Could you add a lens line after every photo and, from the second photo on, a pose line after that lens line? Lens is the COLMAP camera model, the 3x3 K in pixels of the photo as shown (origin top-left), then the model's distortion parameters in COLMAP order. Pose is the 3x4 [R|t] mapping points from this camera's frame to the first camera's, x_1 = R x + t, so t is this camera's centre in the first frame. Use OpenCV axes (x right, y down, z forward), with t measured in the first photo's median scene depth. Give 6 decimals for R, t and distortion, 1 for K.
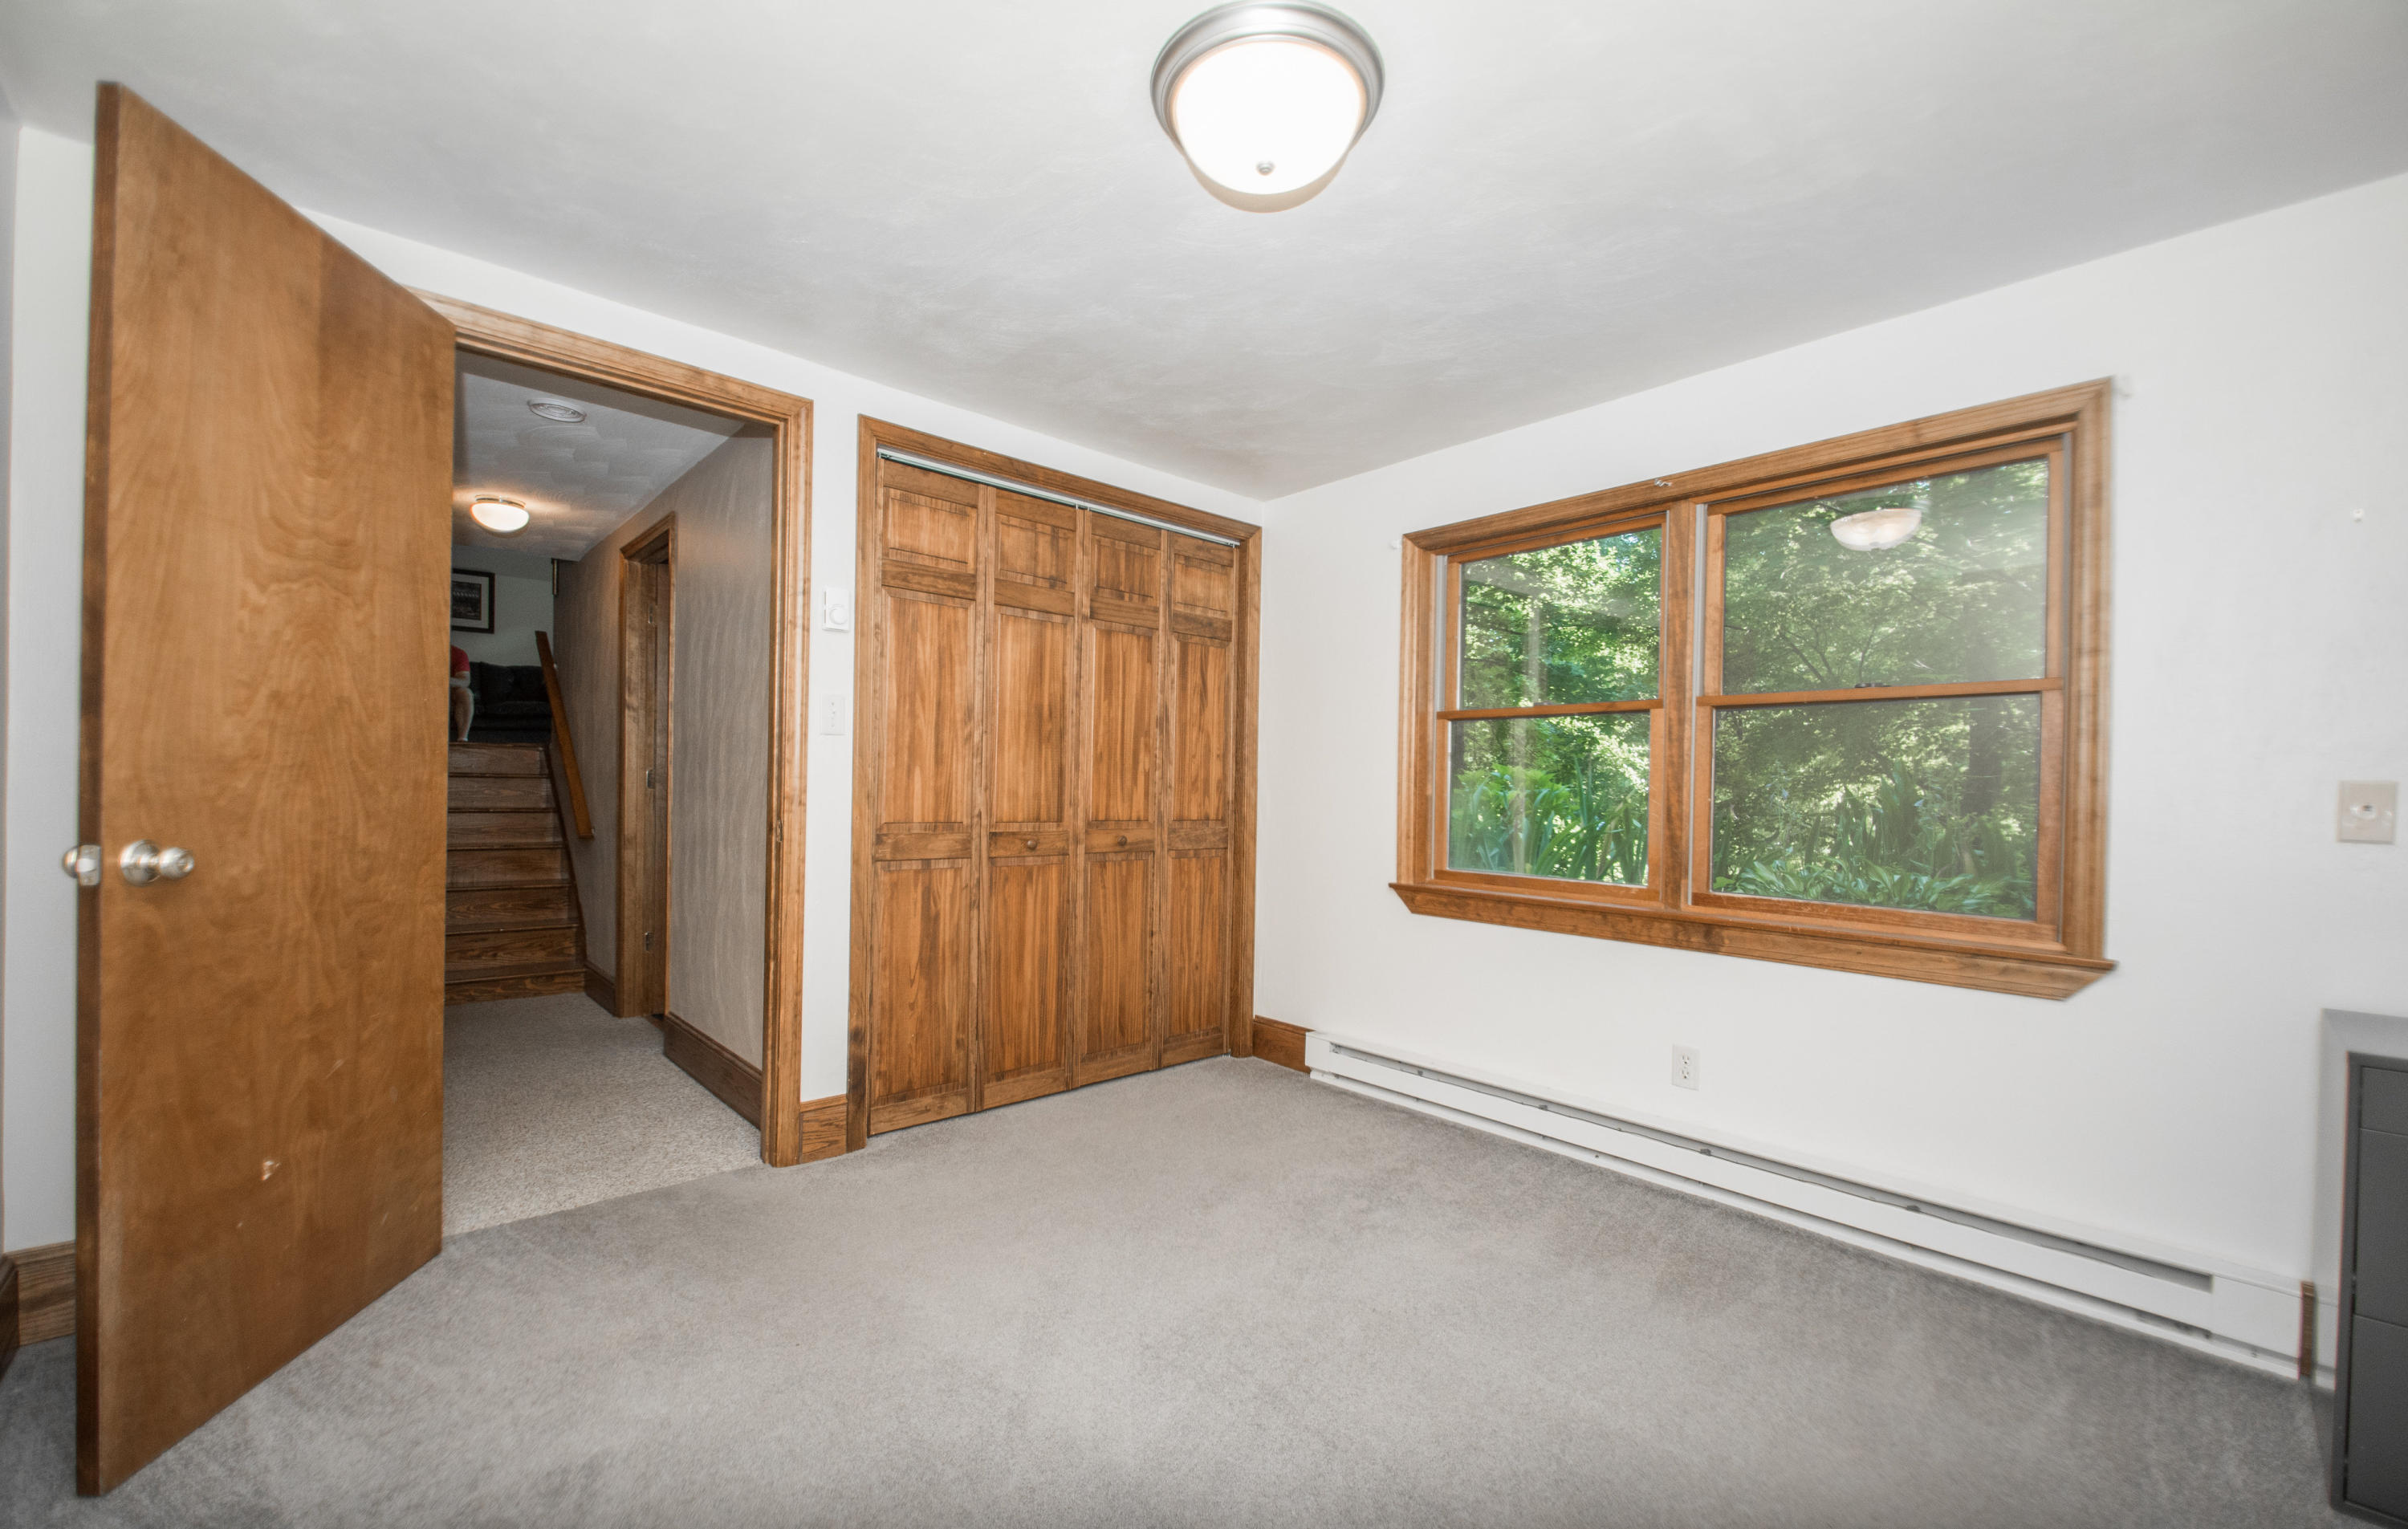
lens RADIAL K [[988.2, 0, 1204.0], [0, 988.2, 764.5], [0, 0, 1]] dist [-0.000515, 0.000005]
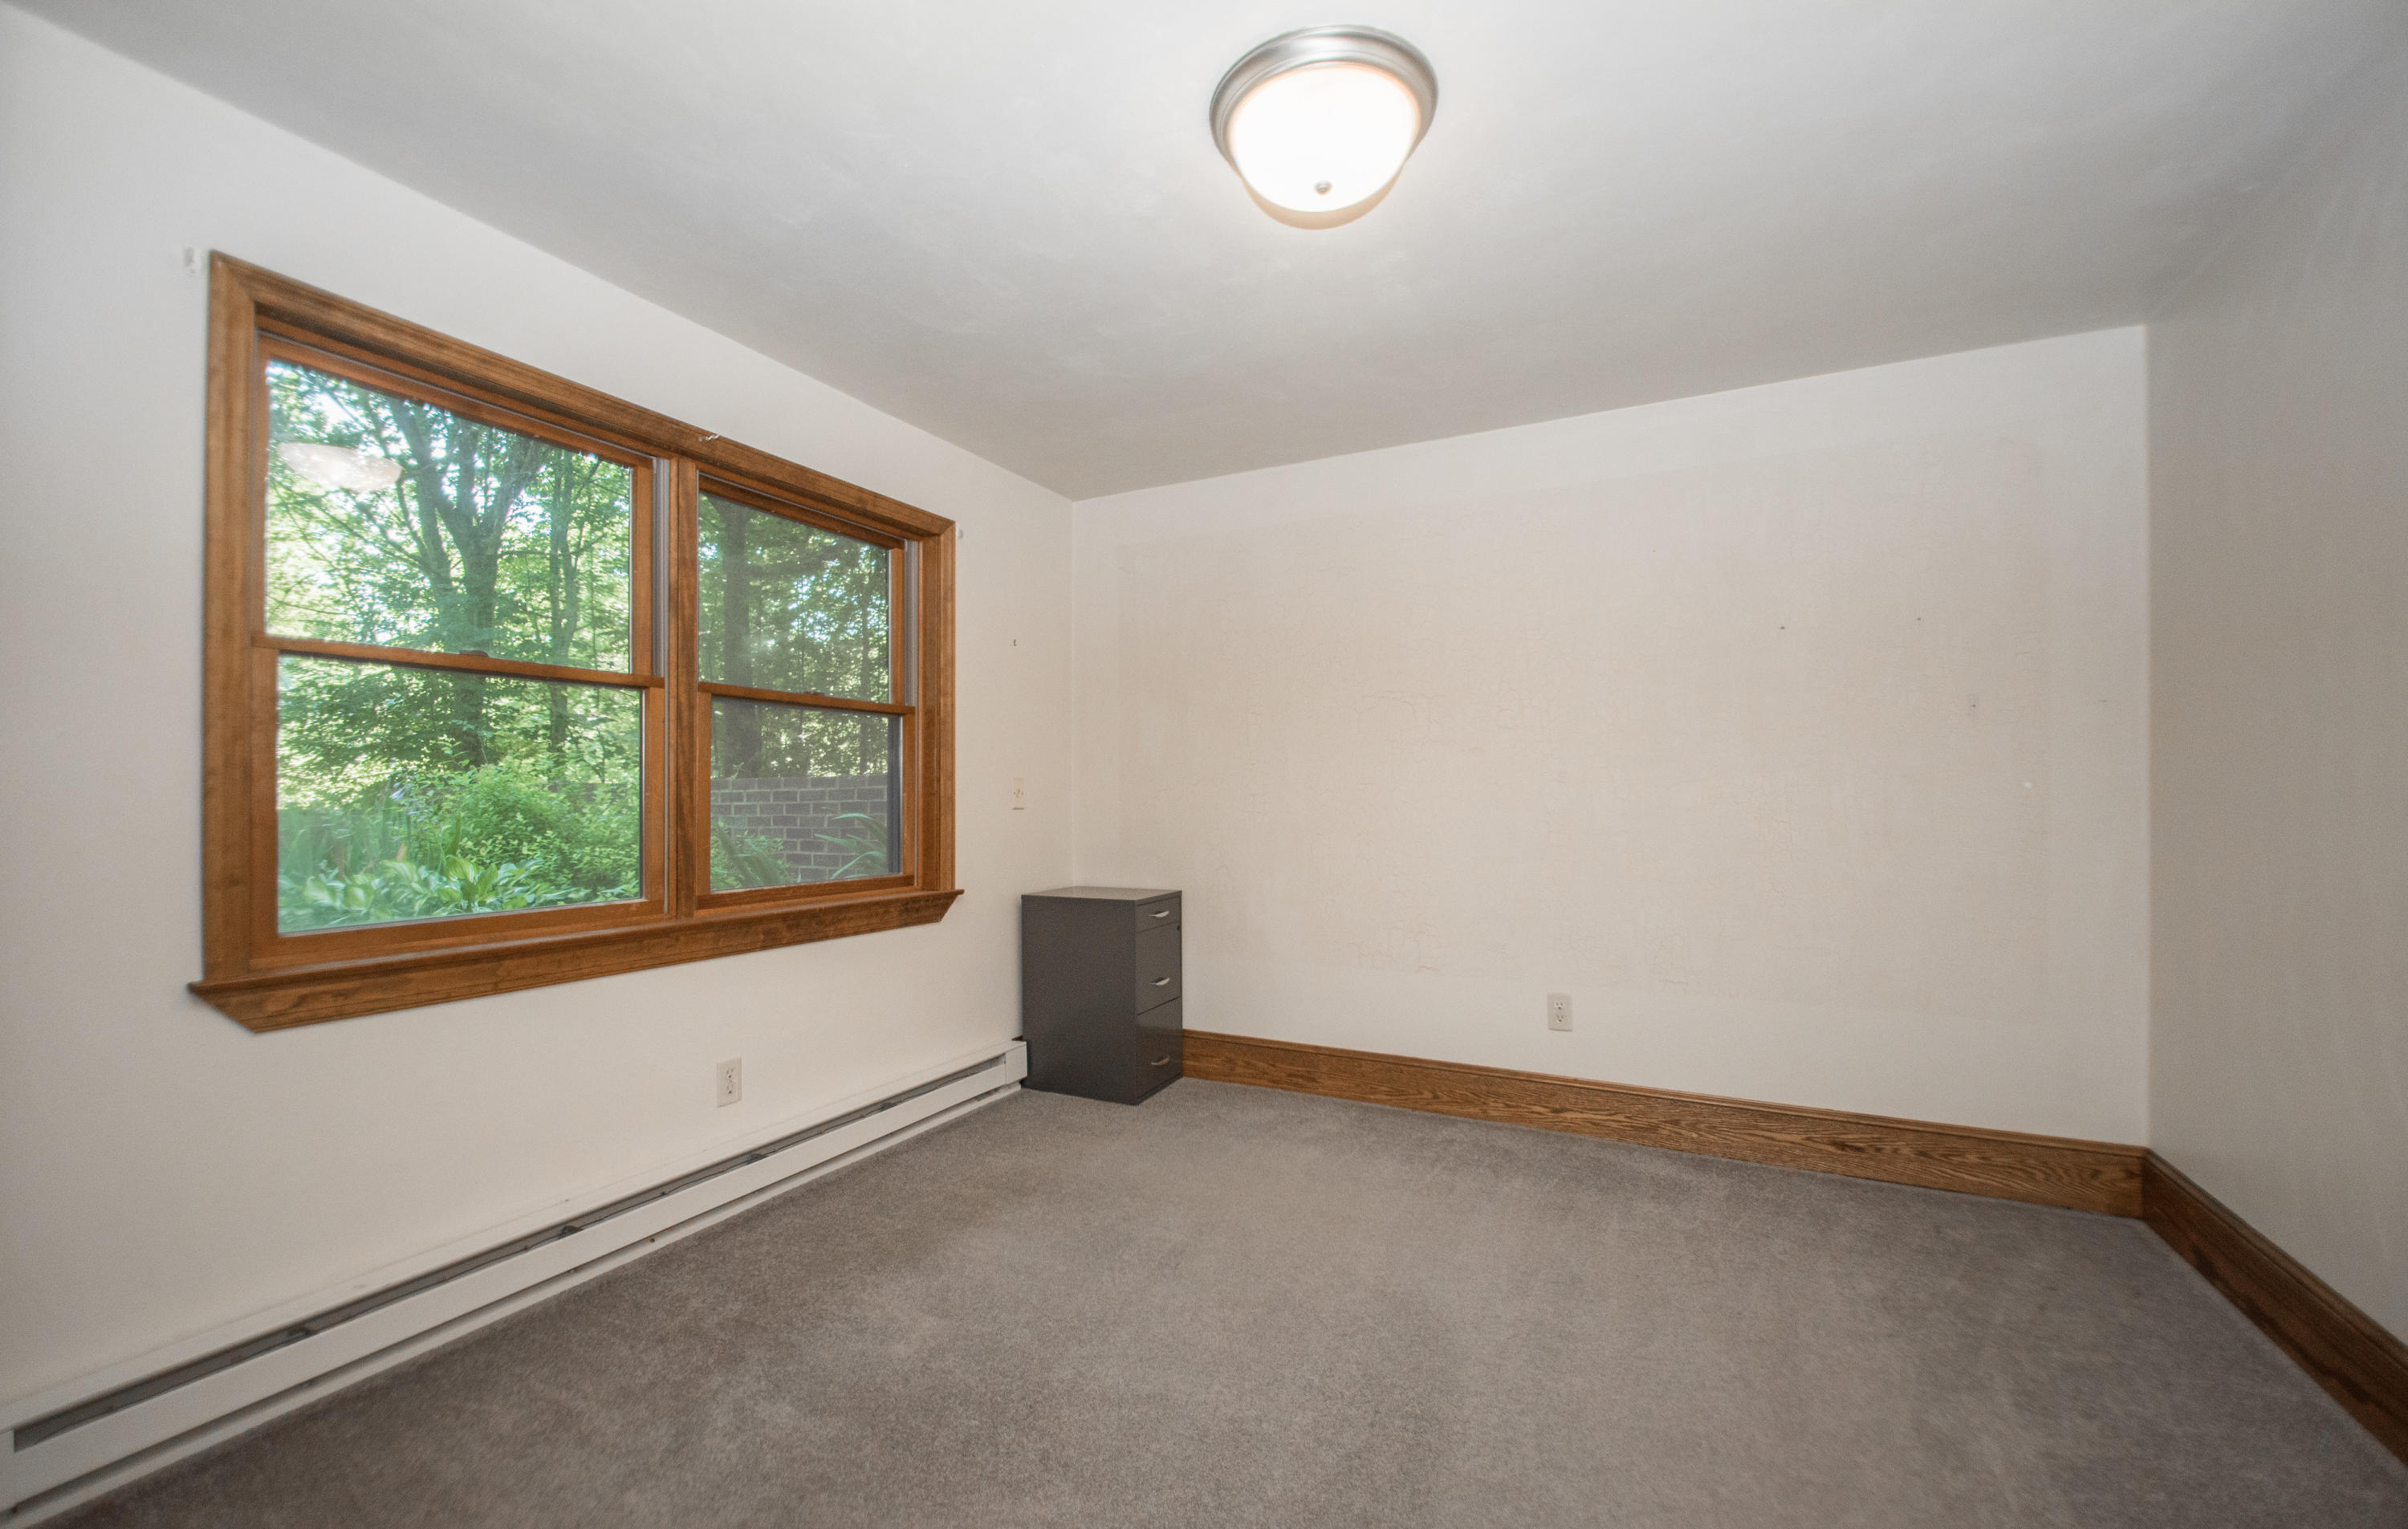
lens RADIAL K [[988.2, 0, 1204.0], [0, 988.2, 764.5], [0, 0, 1]] dist [-0.000515, 0.000005]
pose [[-0.365378, 0.011552, 0.930788, -0.558608], [-0.023595, 0.999487, -0.021667, 0.019269], [-0.930560, -0.029878, -0.364918, 0.965805]]
